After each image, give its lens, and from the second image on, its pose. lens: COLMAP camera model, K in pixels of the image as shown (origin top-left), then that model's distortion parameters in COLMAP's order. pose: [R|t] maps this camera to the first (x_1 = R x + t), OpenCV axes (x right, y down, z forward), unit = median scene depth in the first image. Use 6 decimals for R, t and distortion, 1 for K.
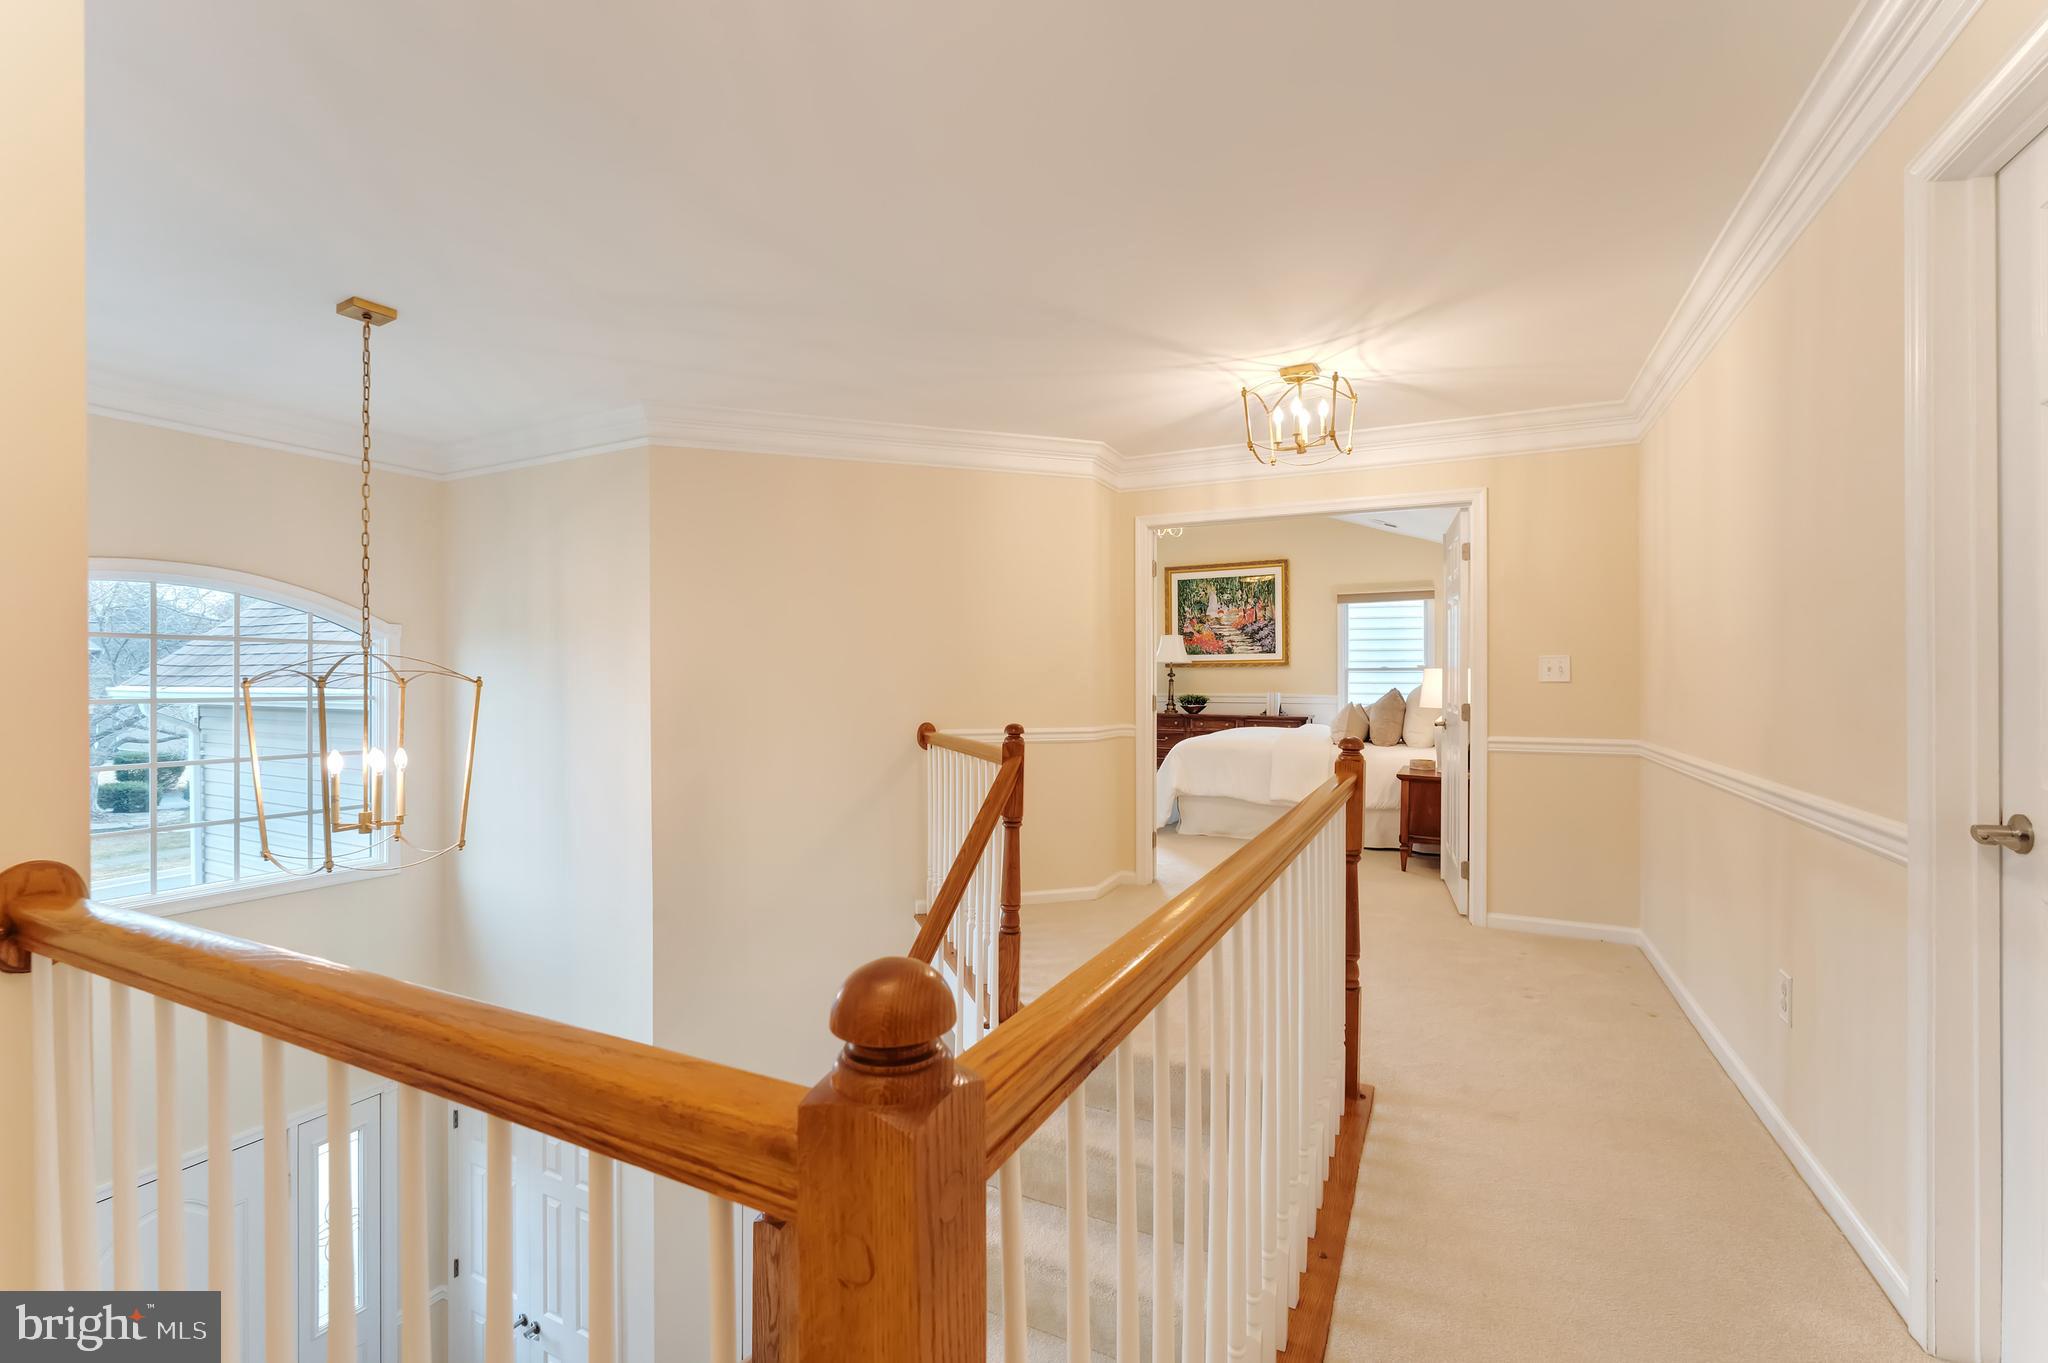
lens RADIAL K [[873.0, 0, 1024.0], [0, 873.0, 681.5], [0, 0, 1]] dist [-0.000513, -0.000006]
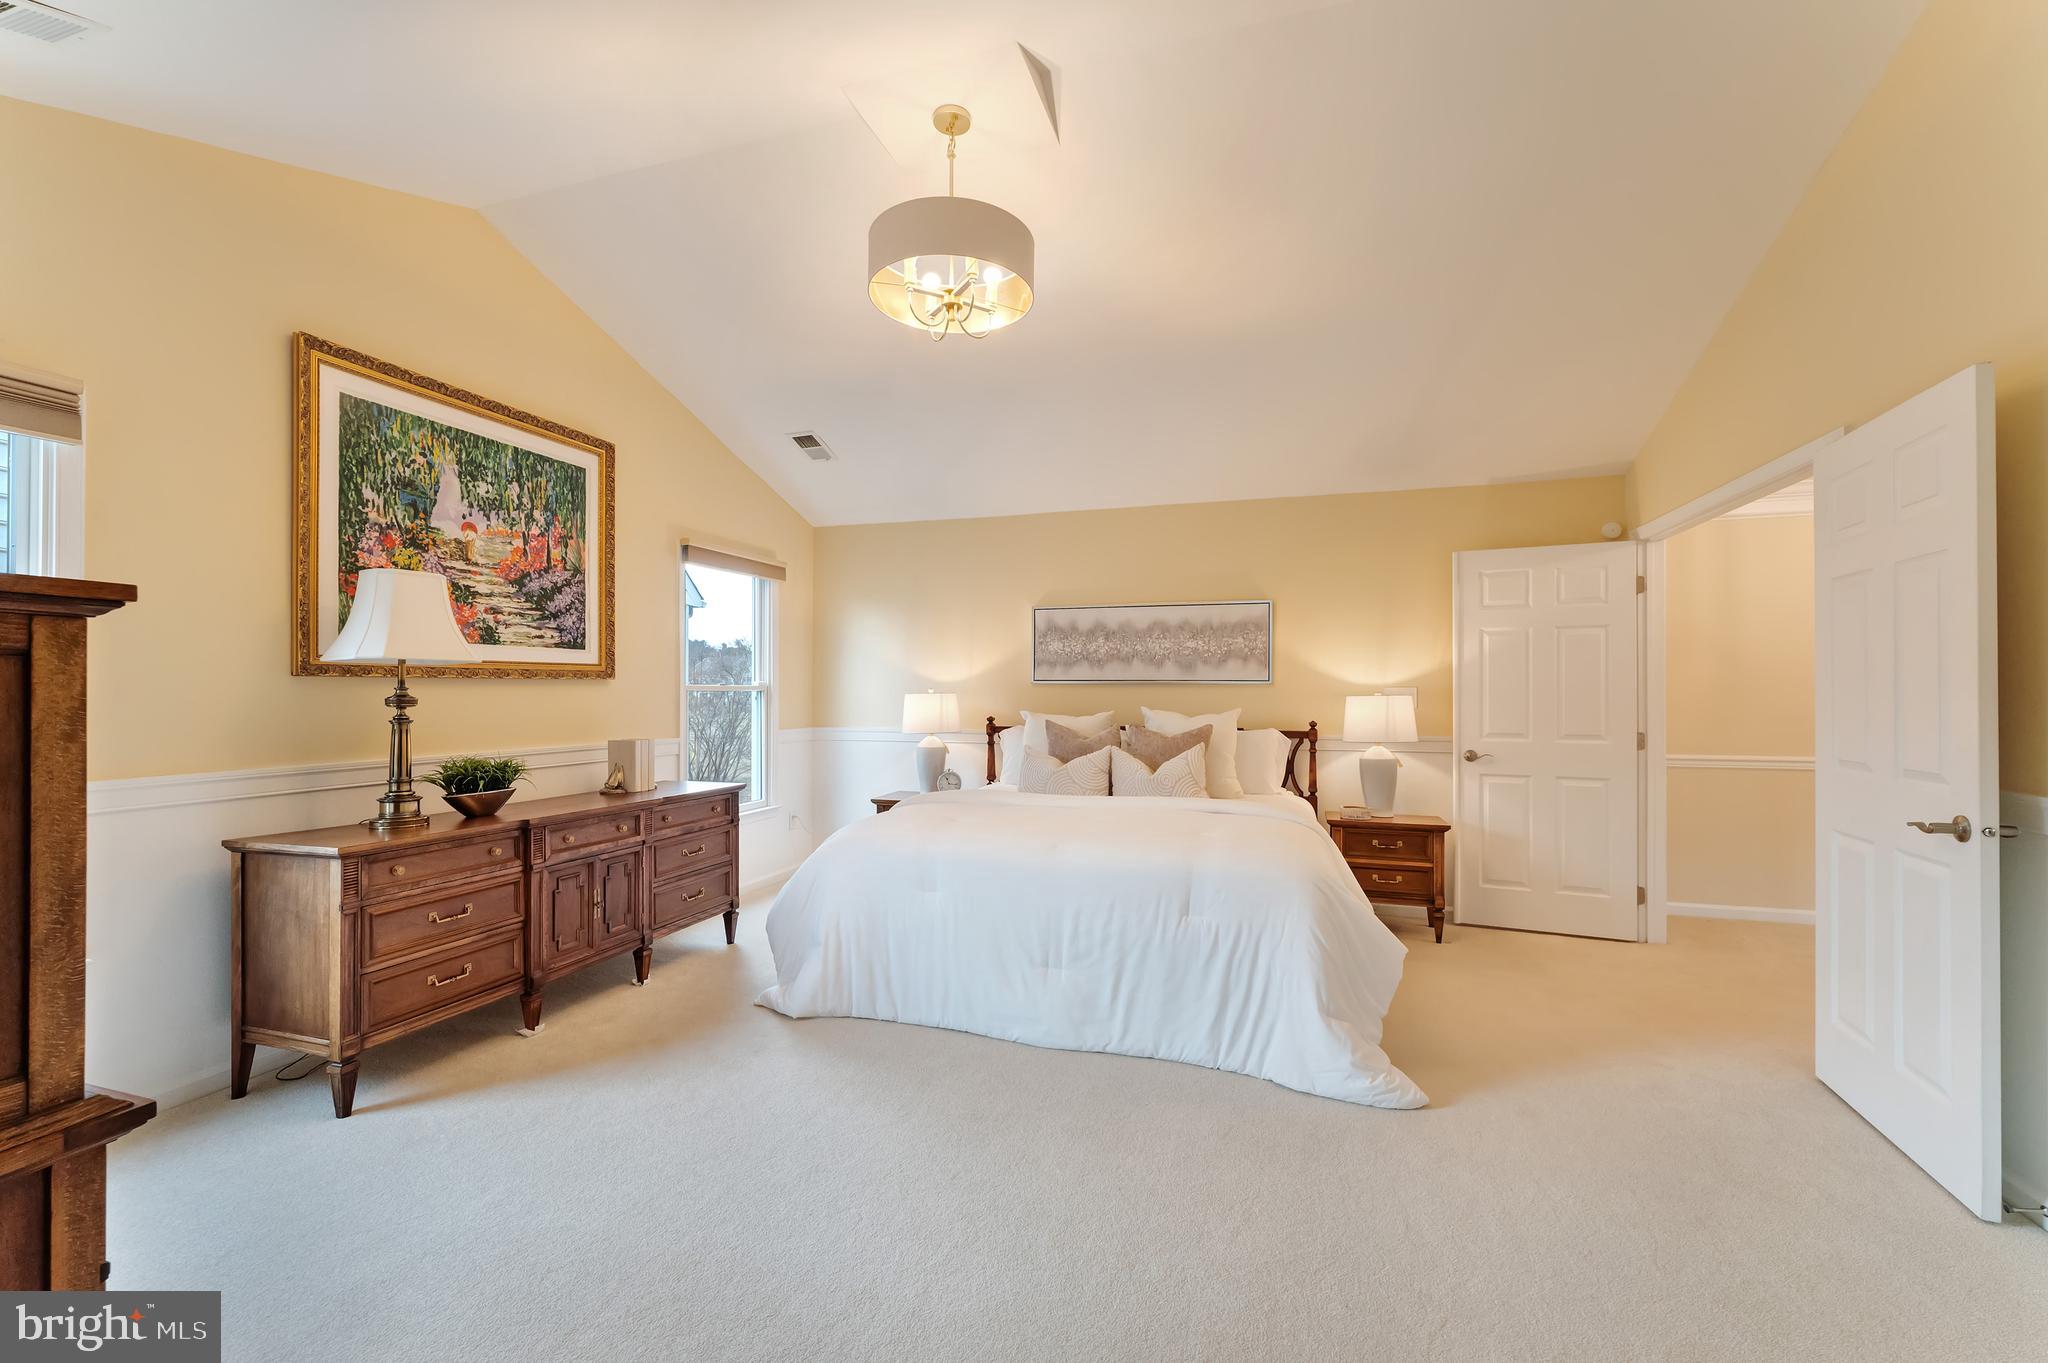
lens RADIAL K [[842.7, 0, 1026.7], [0, 842.7, 675.6], [0, 0, 1]] dist [-0.012993, -0.000151]
pose [[-0.181189, 0.019415, 0.983257, -0.159786], [0.004340, 0.999811, -0.018942, -0.010297], [-0.983439, 0.000836, -0.181239, 0.842543]]
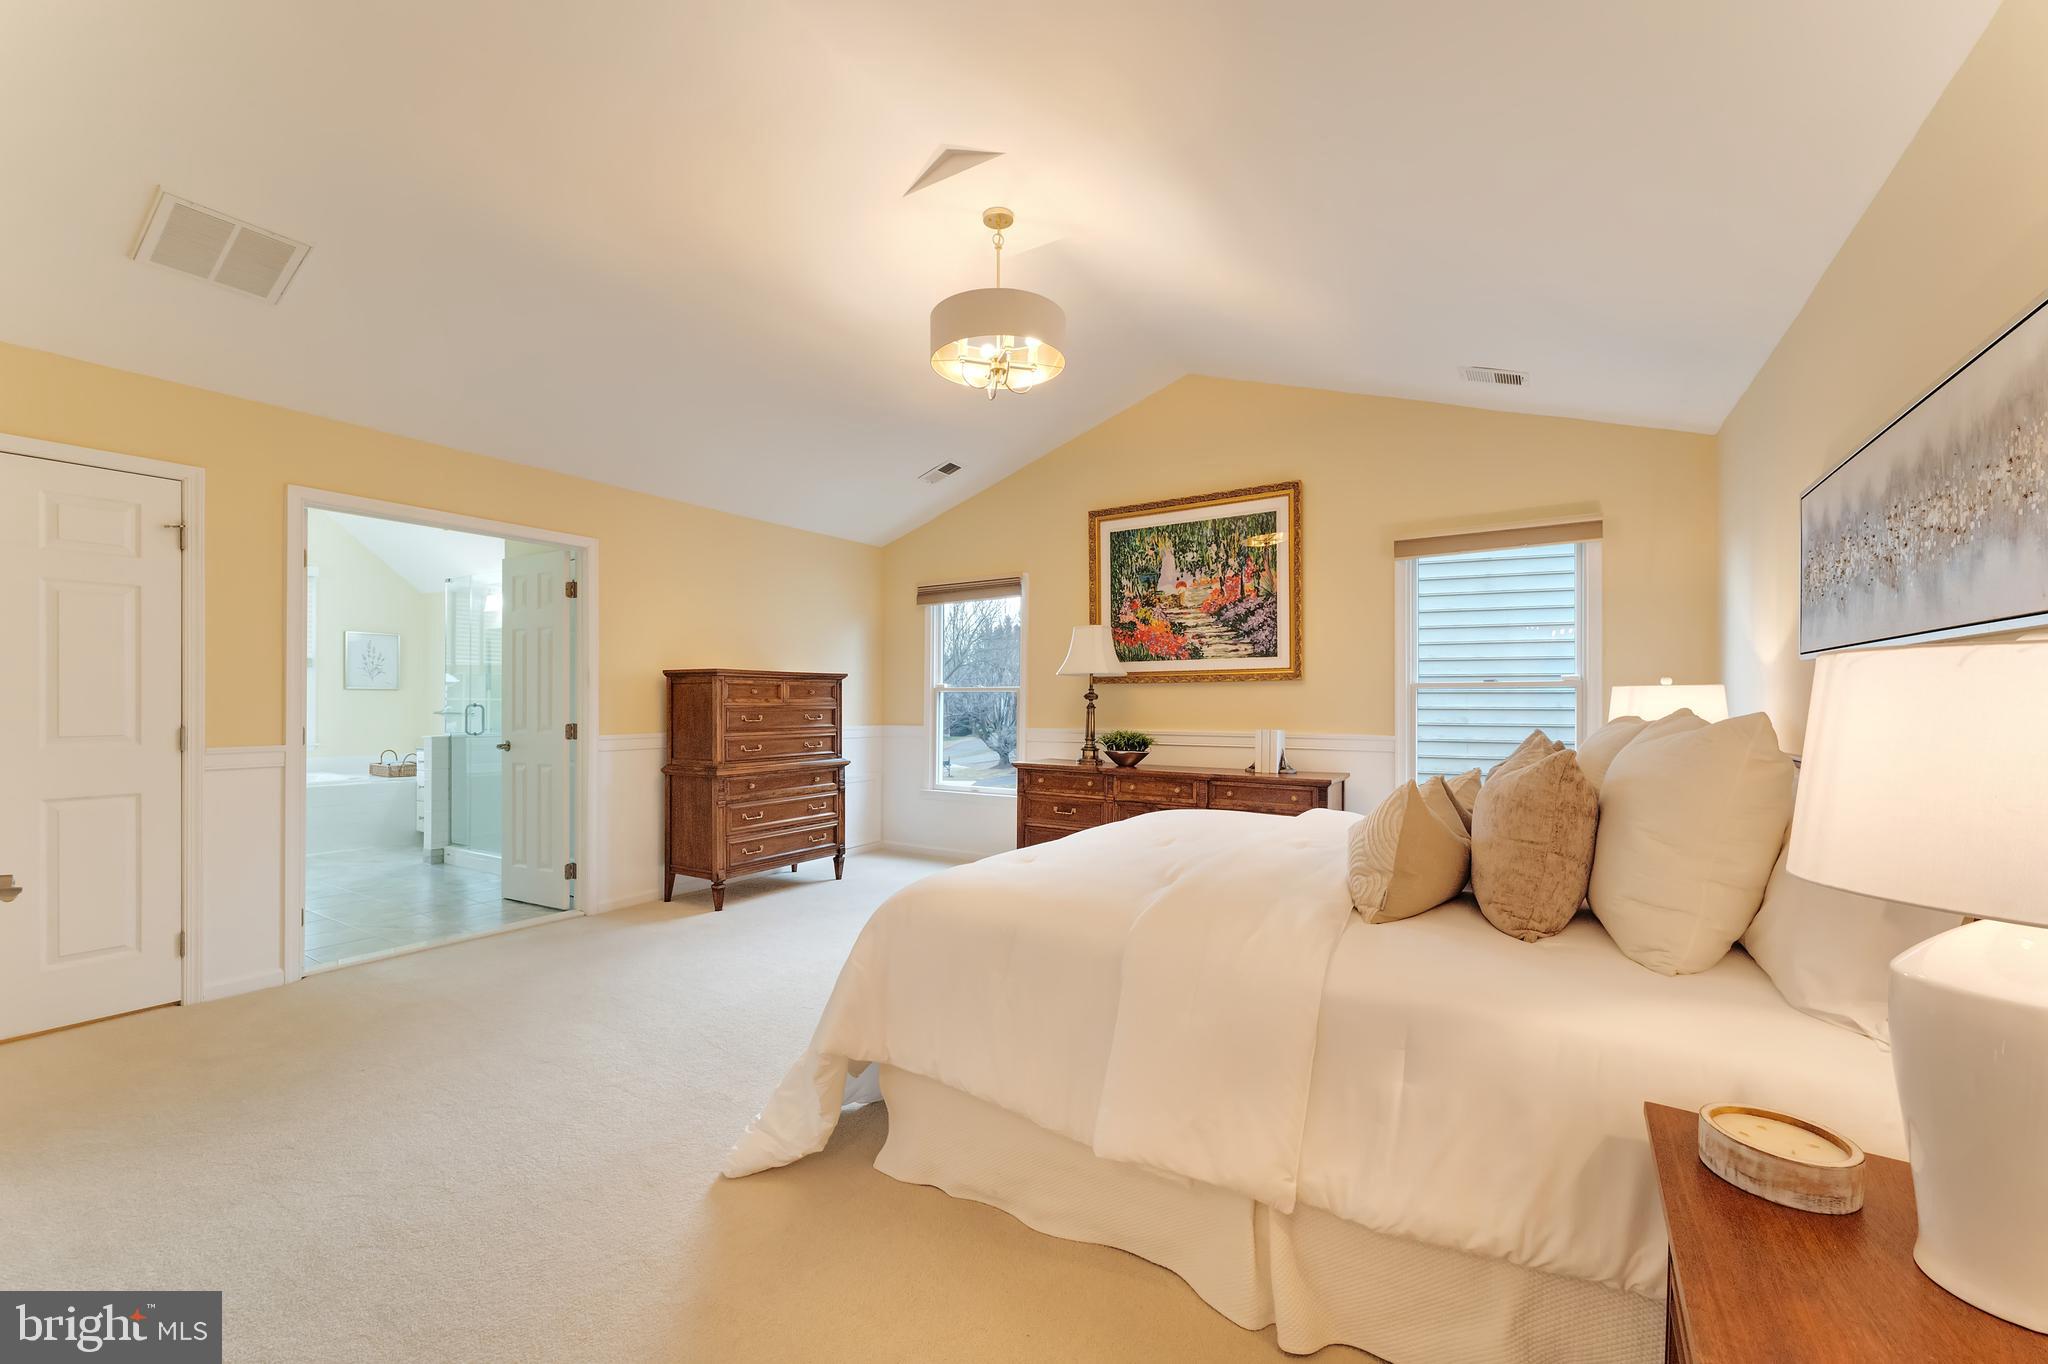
lens RADIAL K [[832.5, 0, 1017.4], [0, 832.5, 694.9], [0, 0, 1]] dist [0.000093, -0.000105]
pose [[0.994507, -0.000034, -0.104671, 0.178257], [-0.001019, 0.999949, -0.010009, -0.003278], [0.104666, 0.010061, 0.994457, 0.461420]]
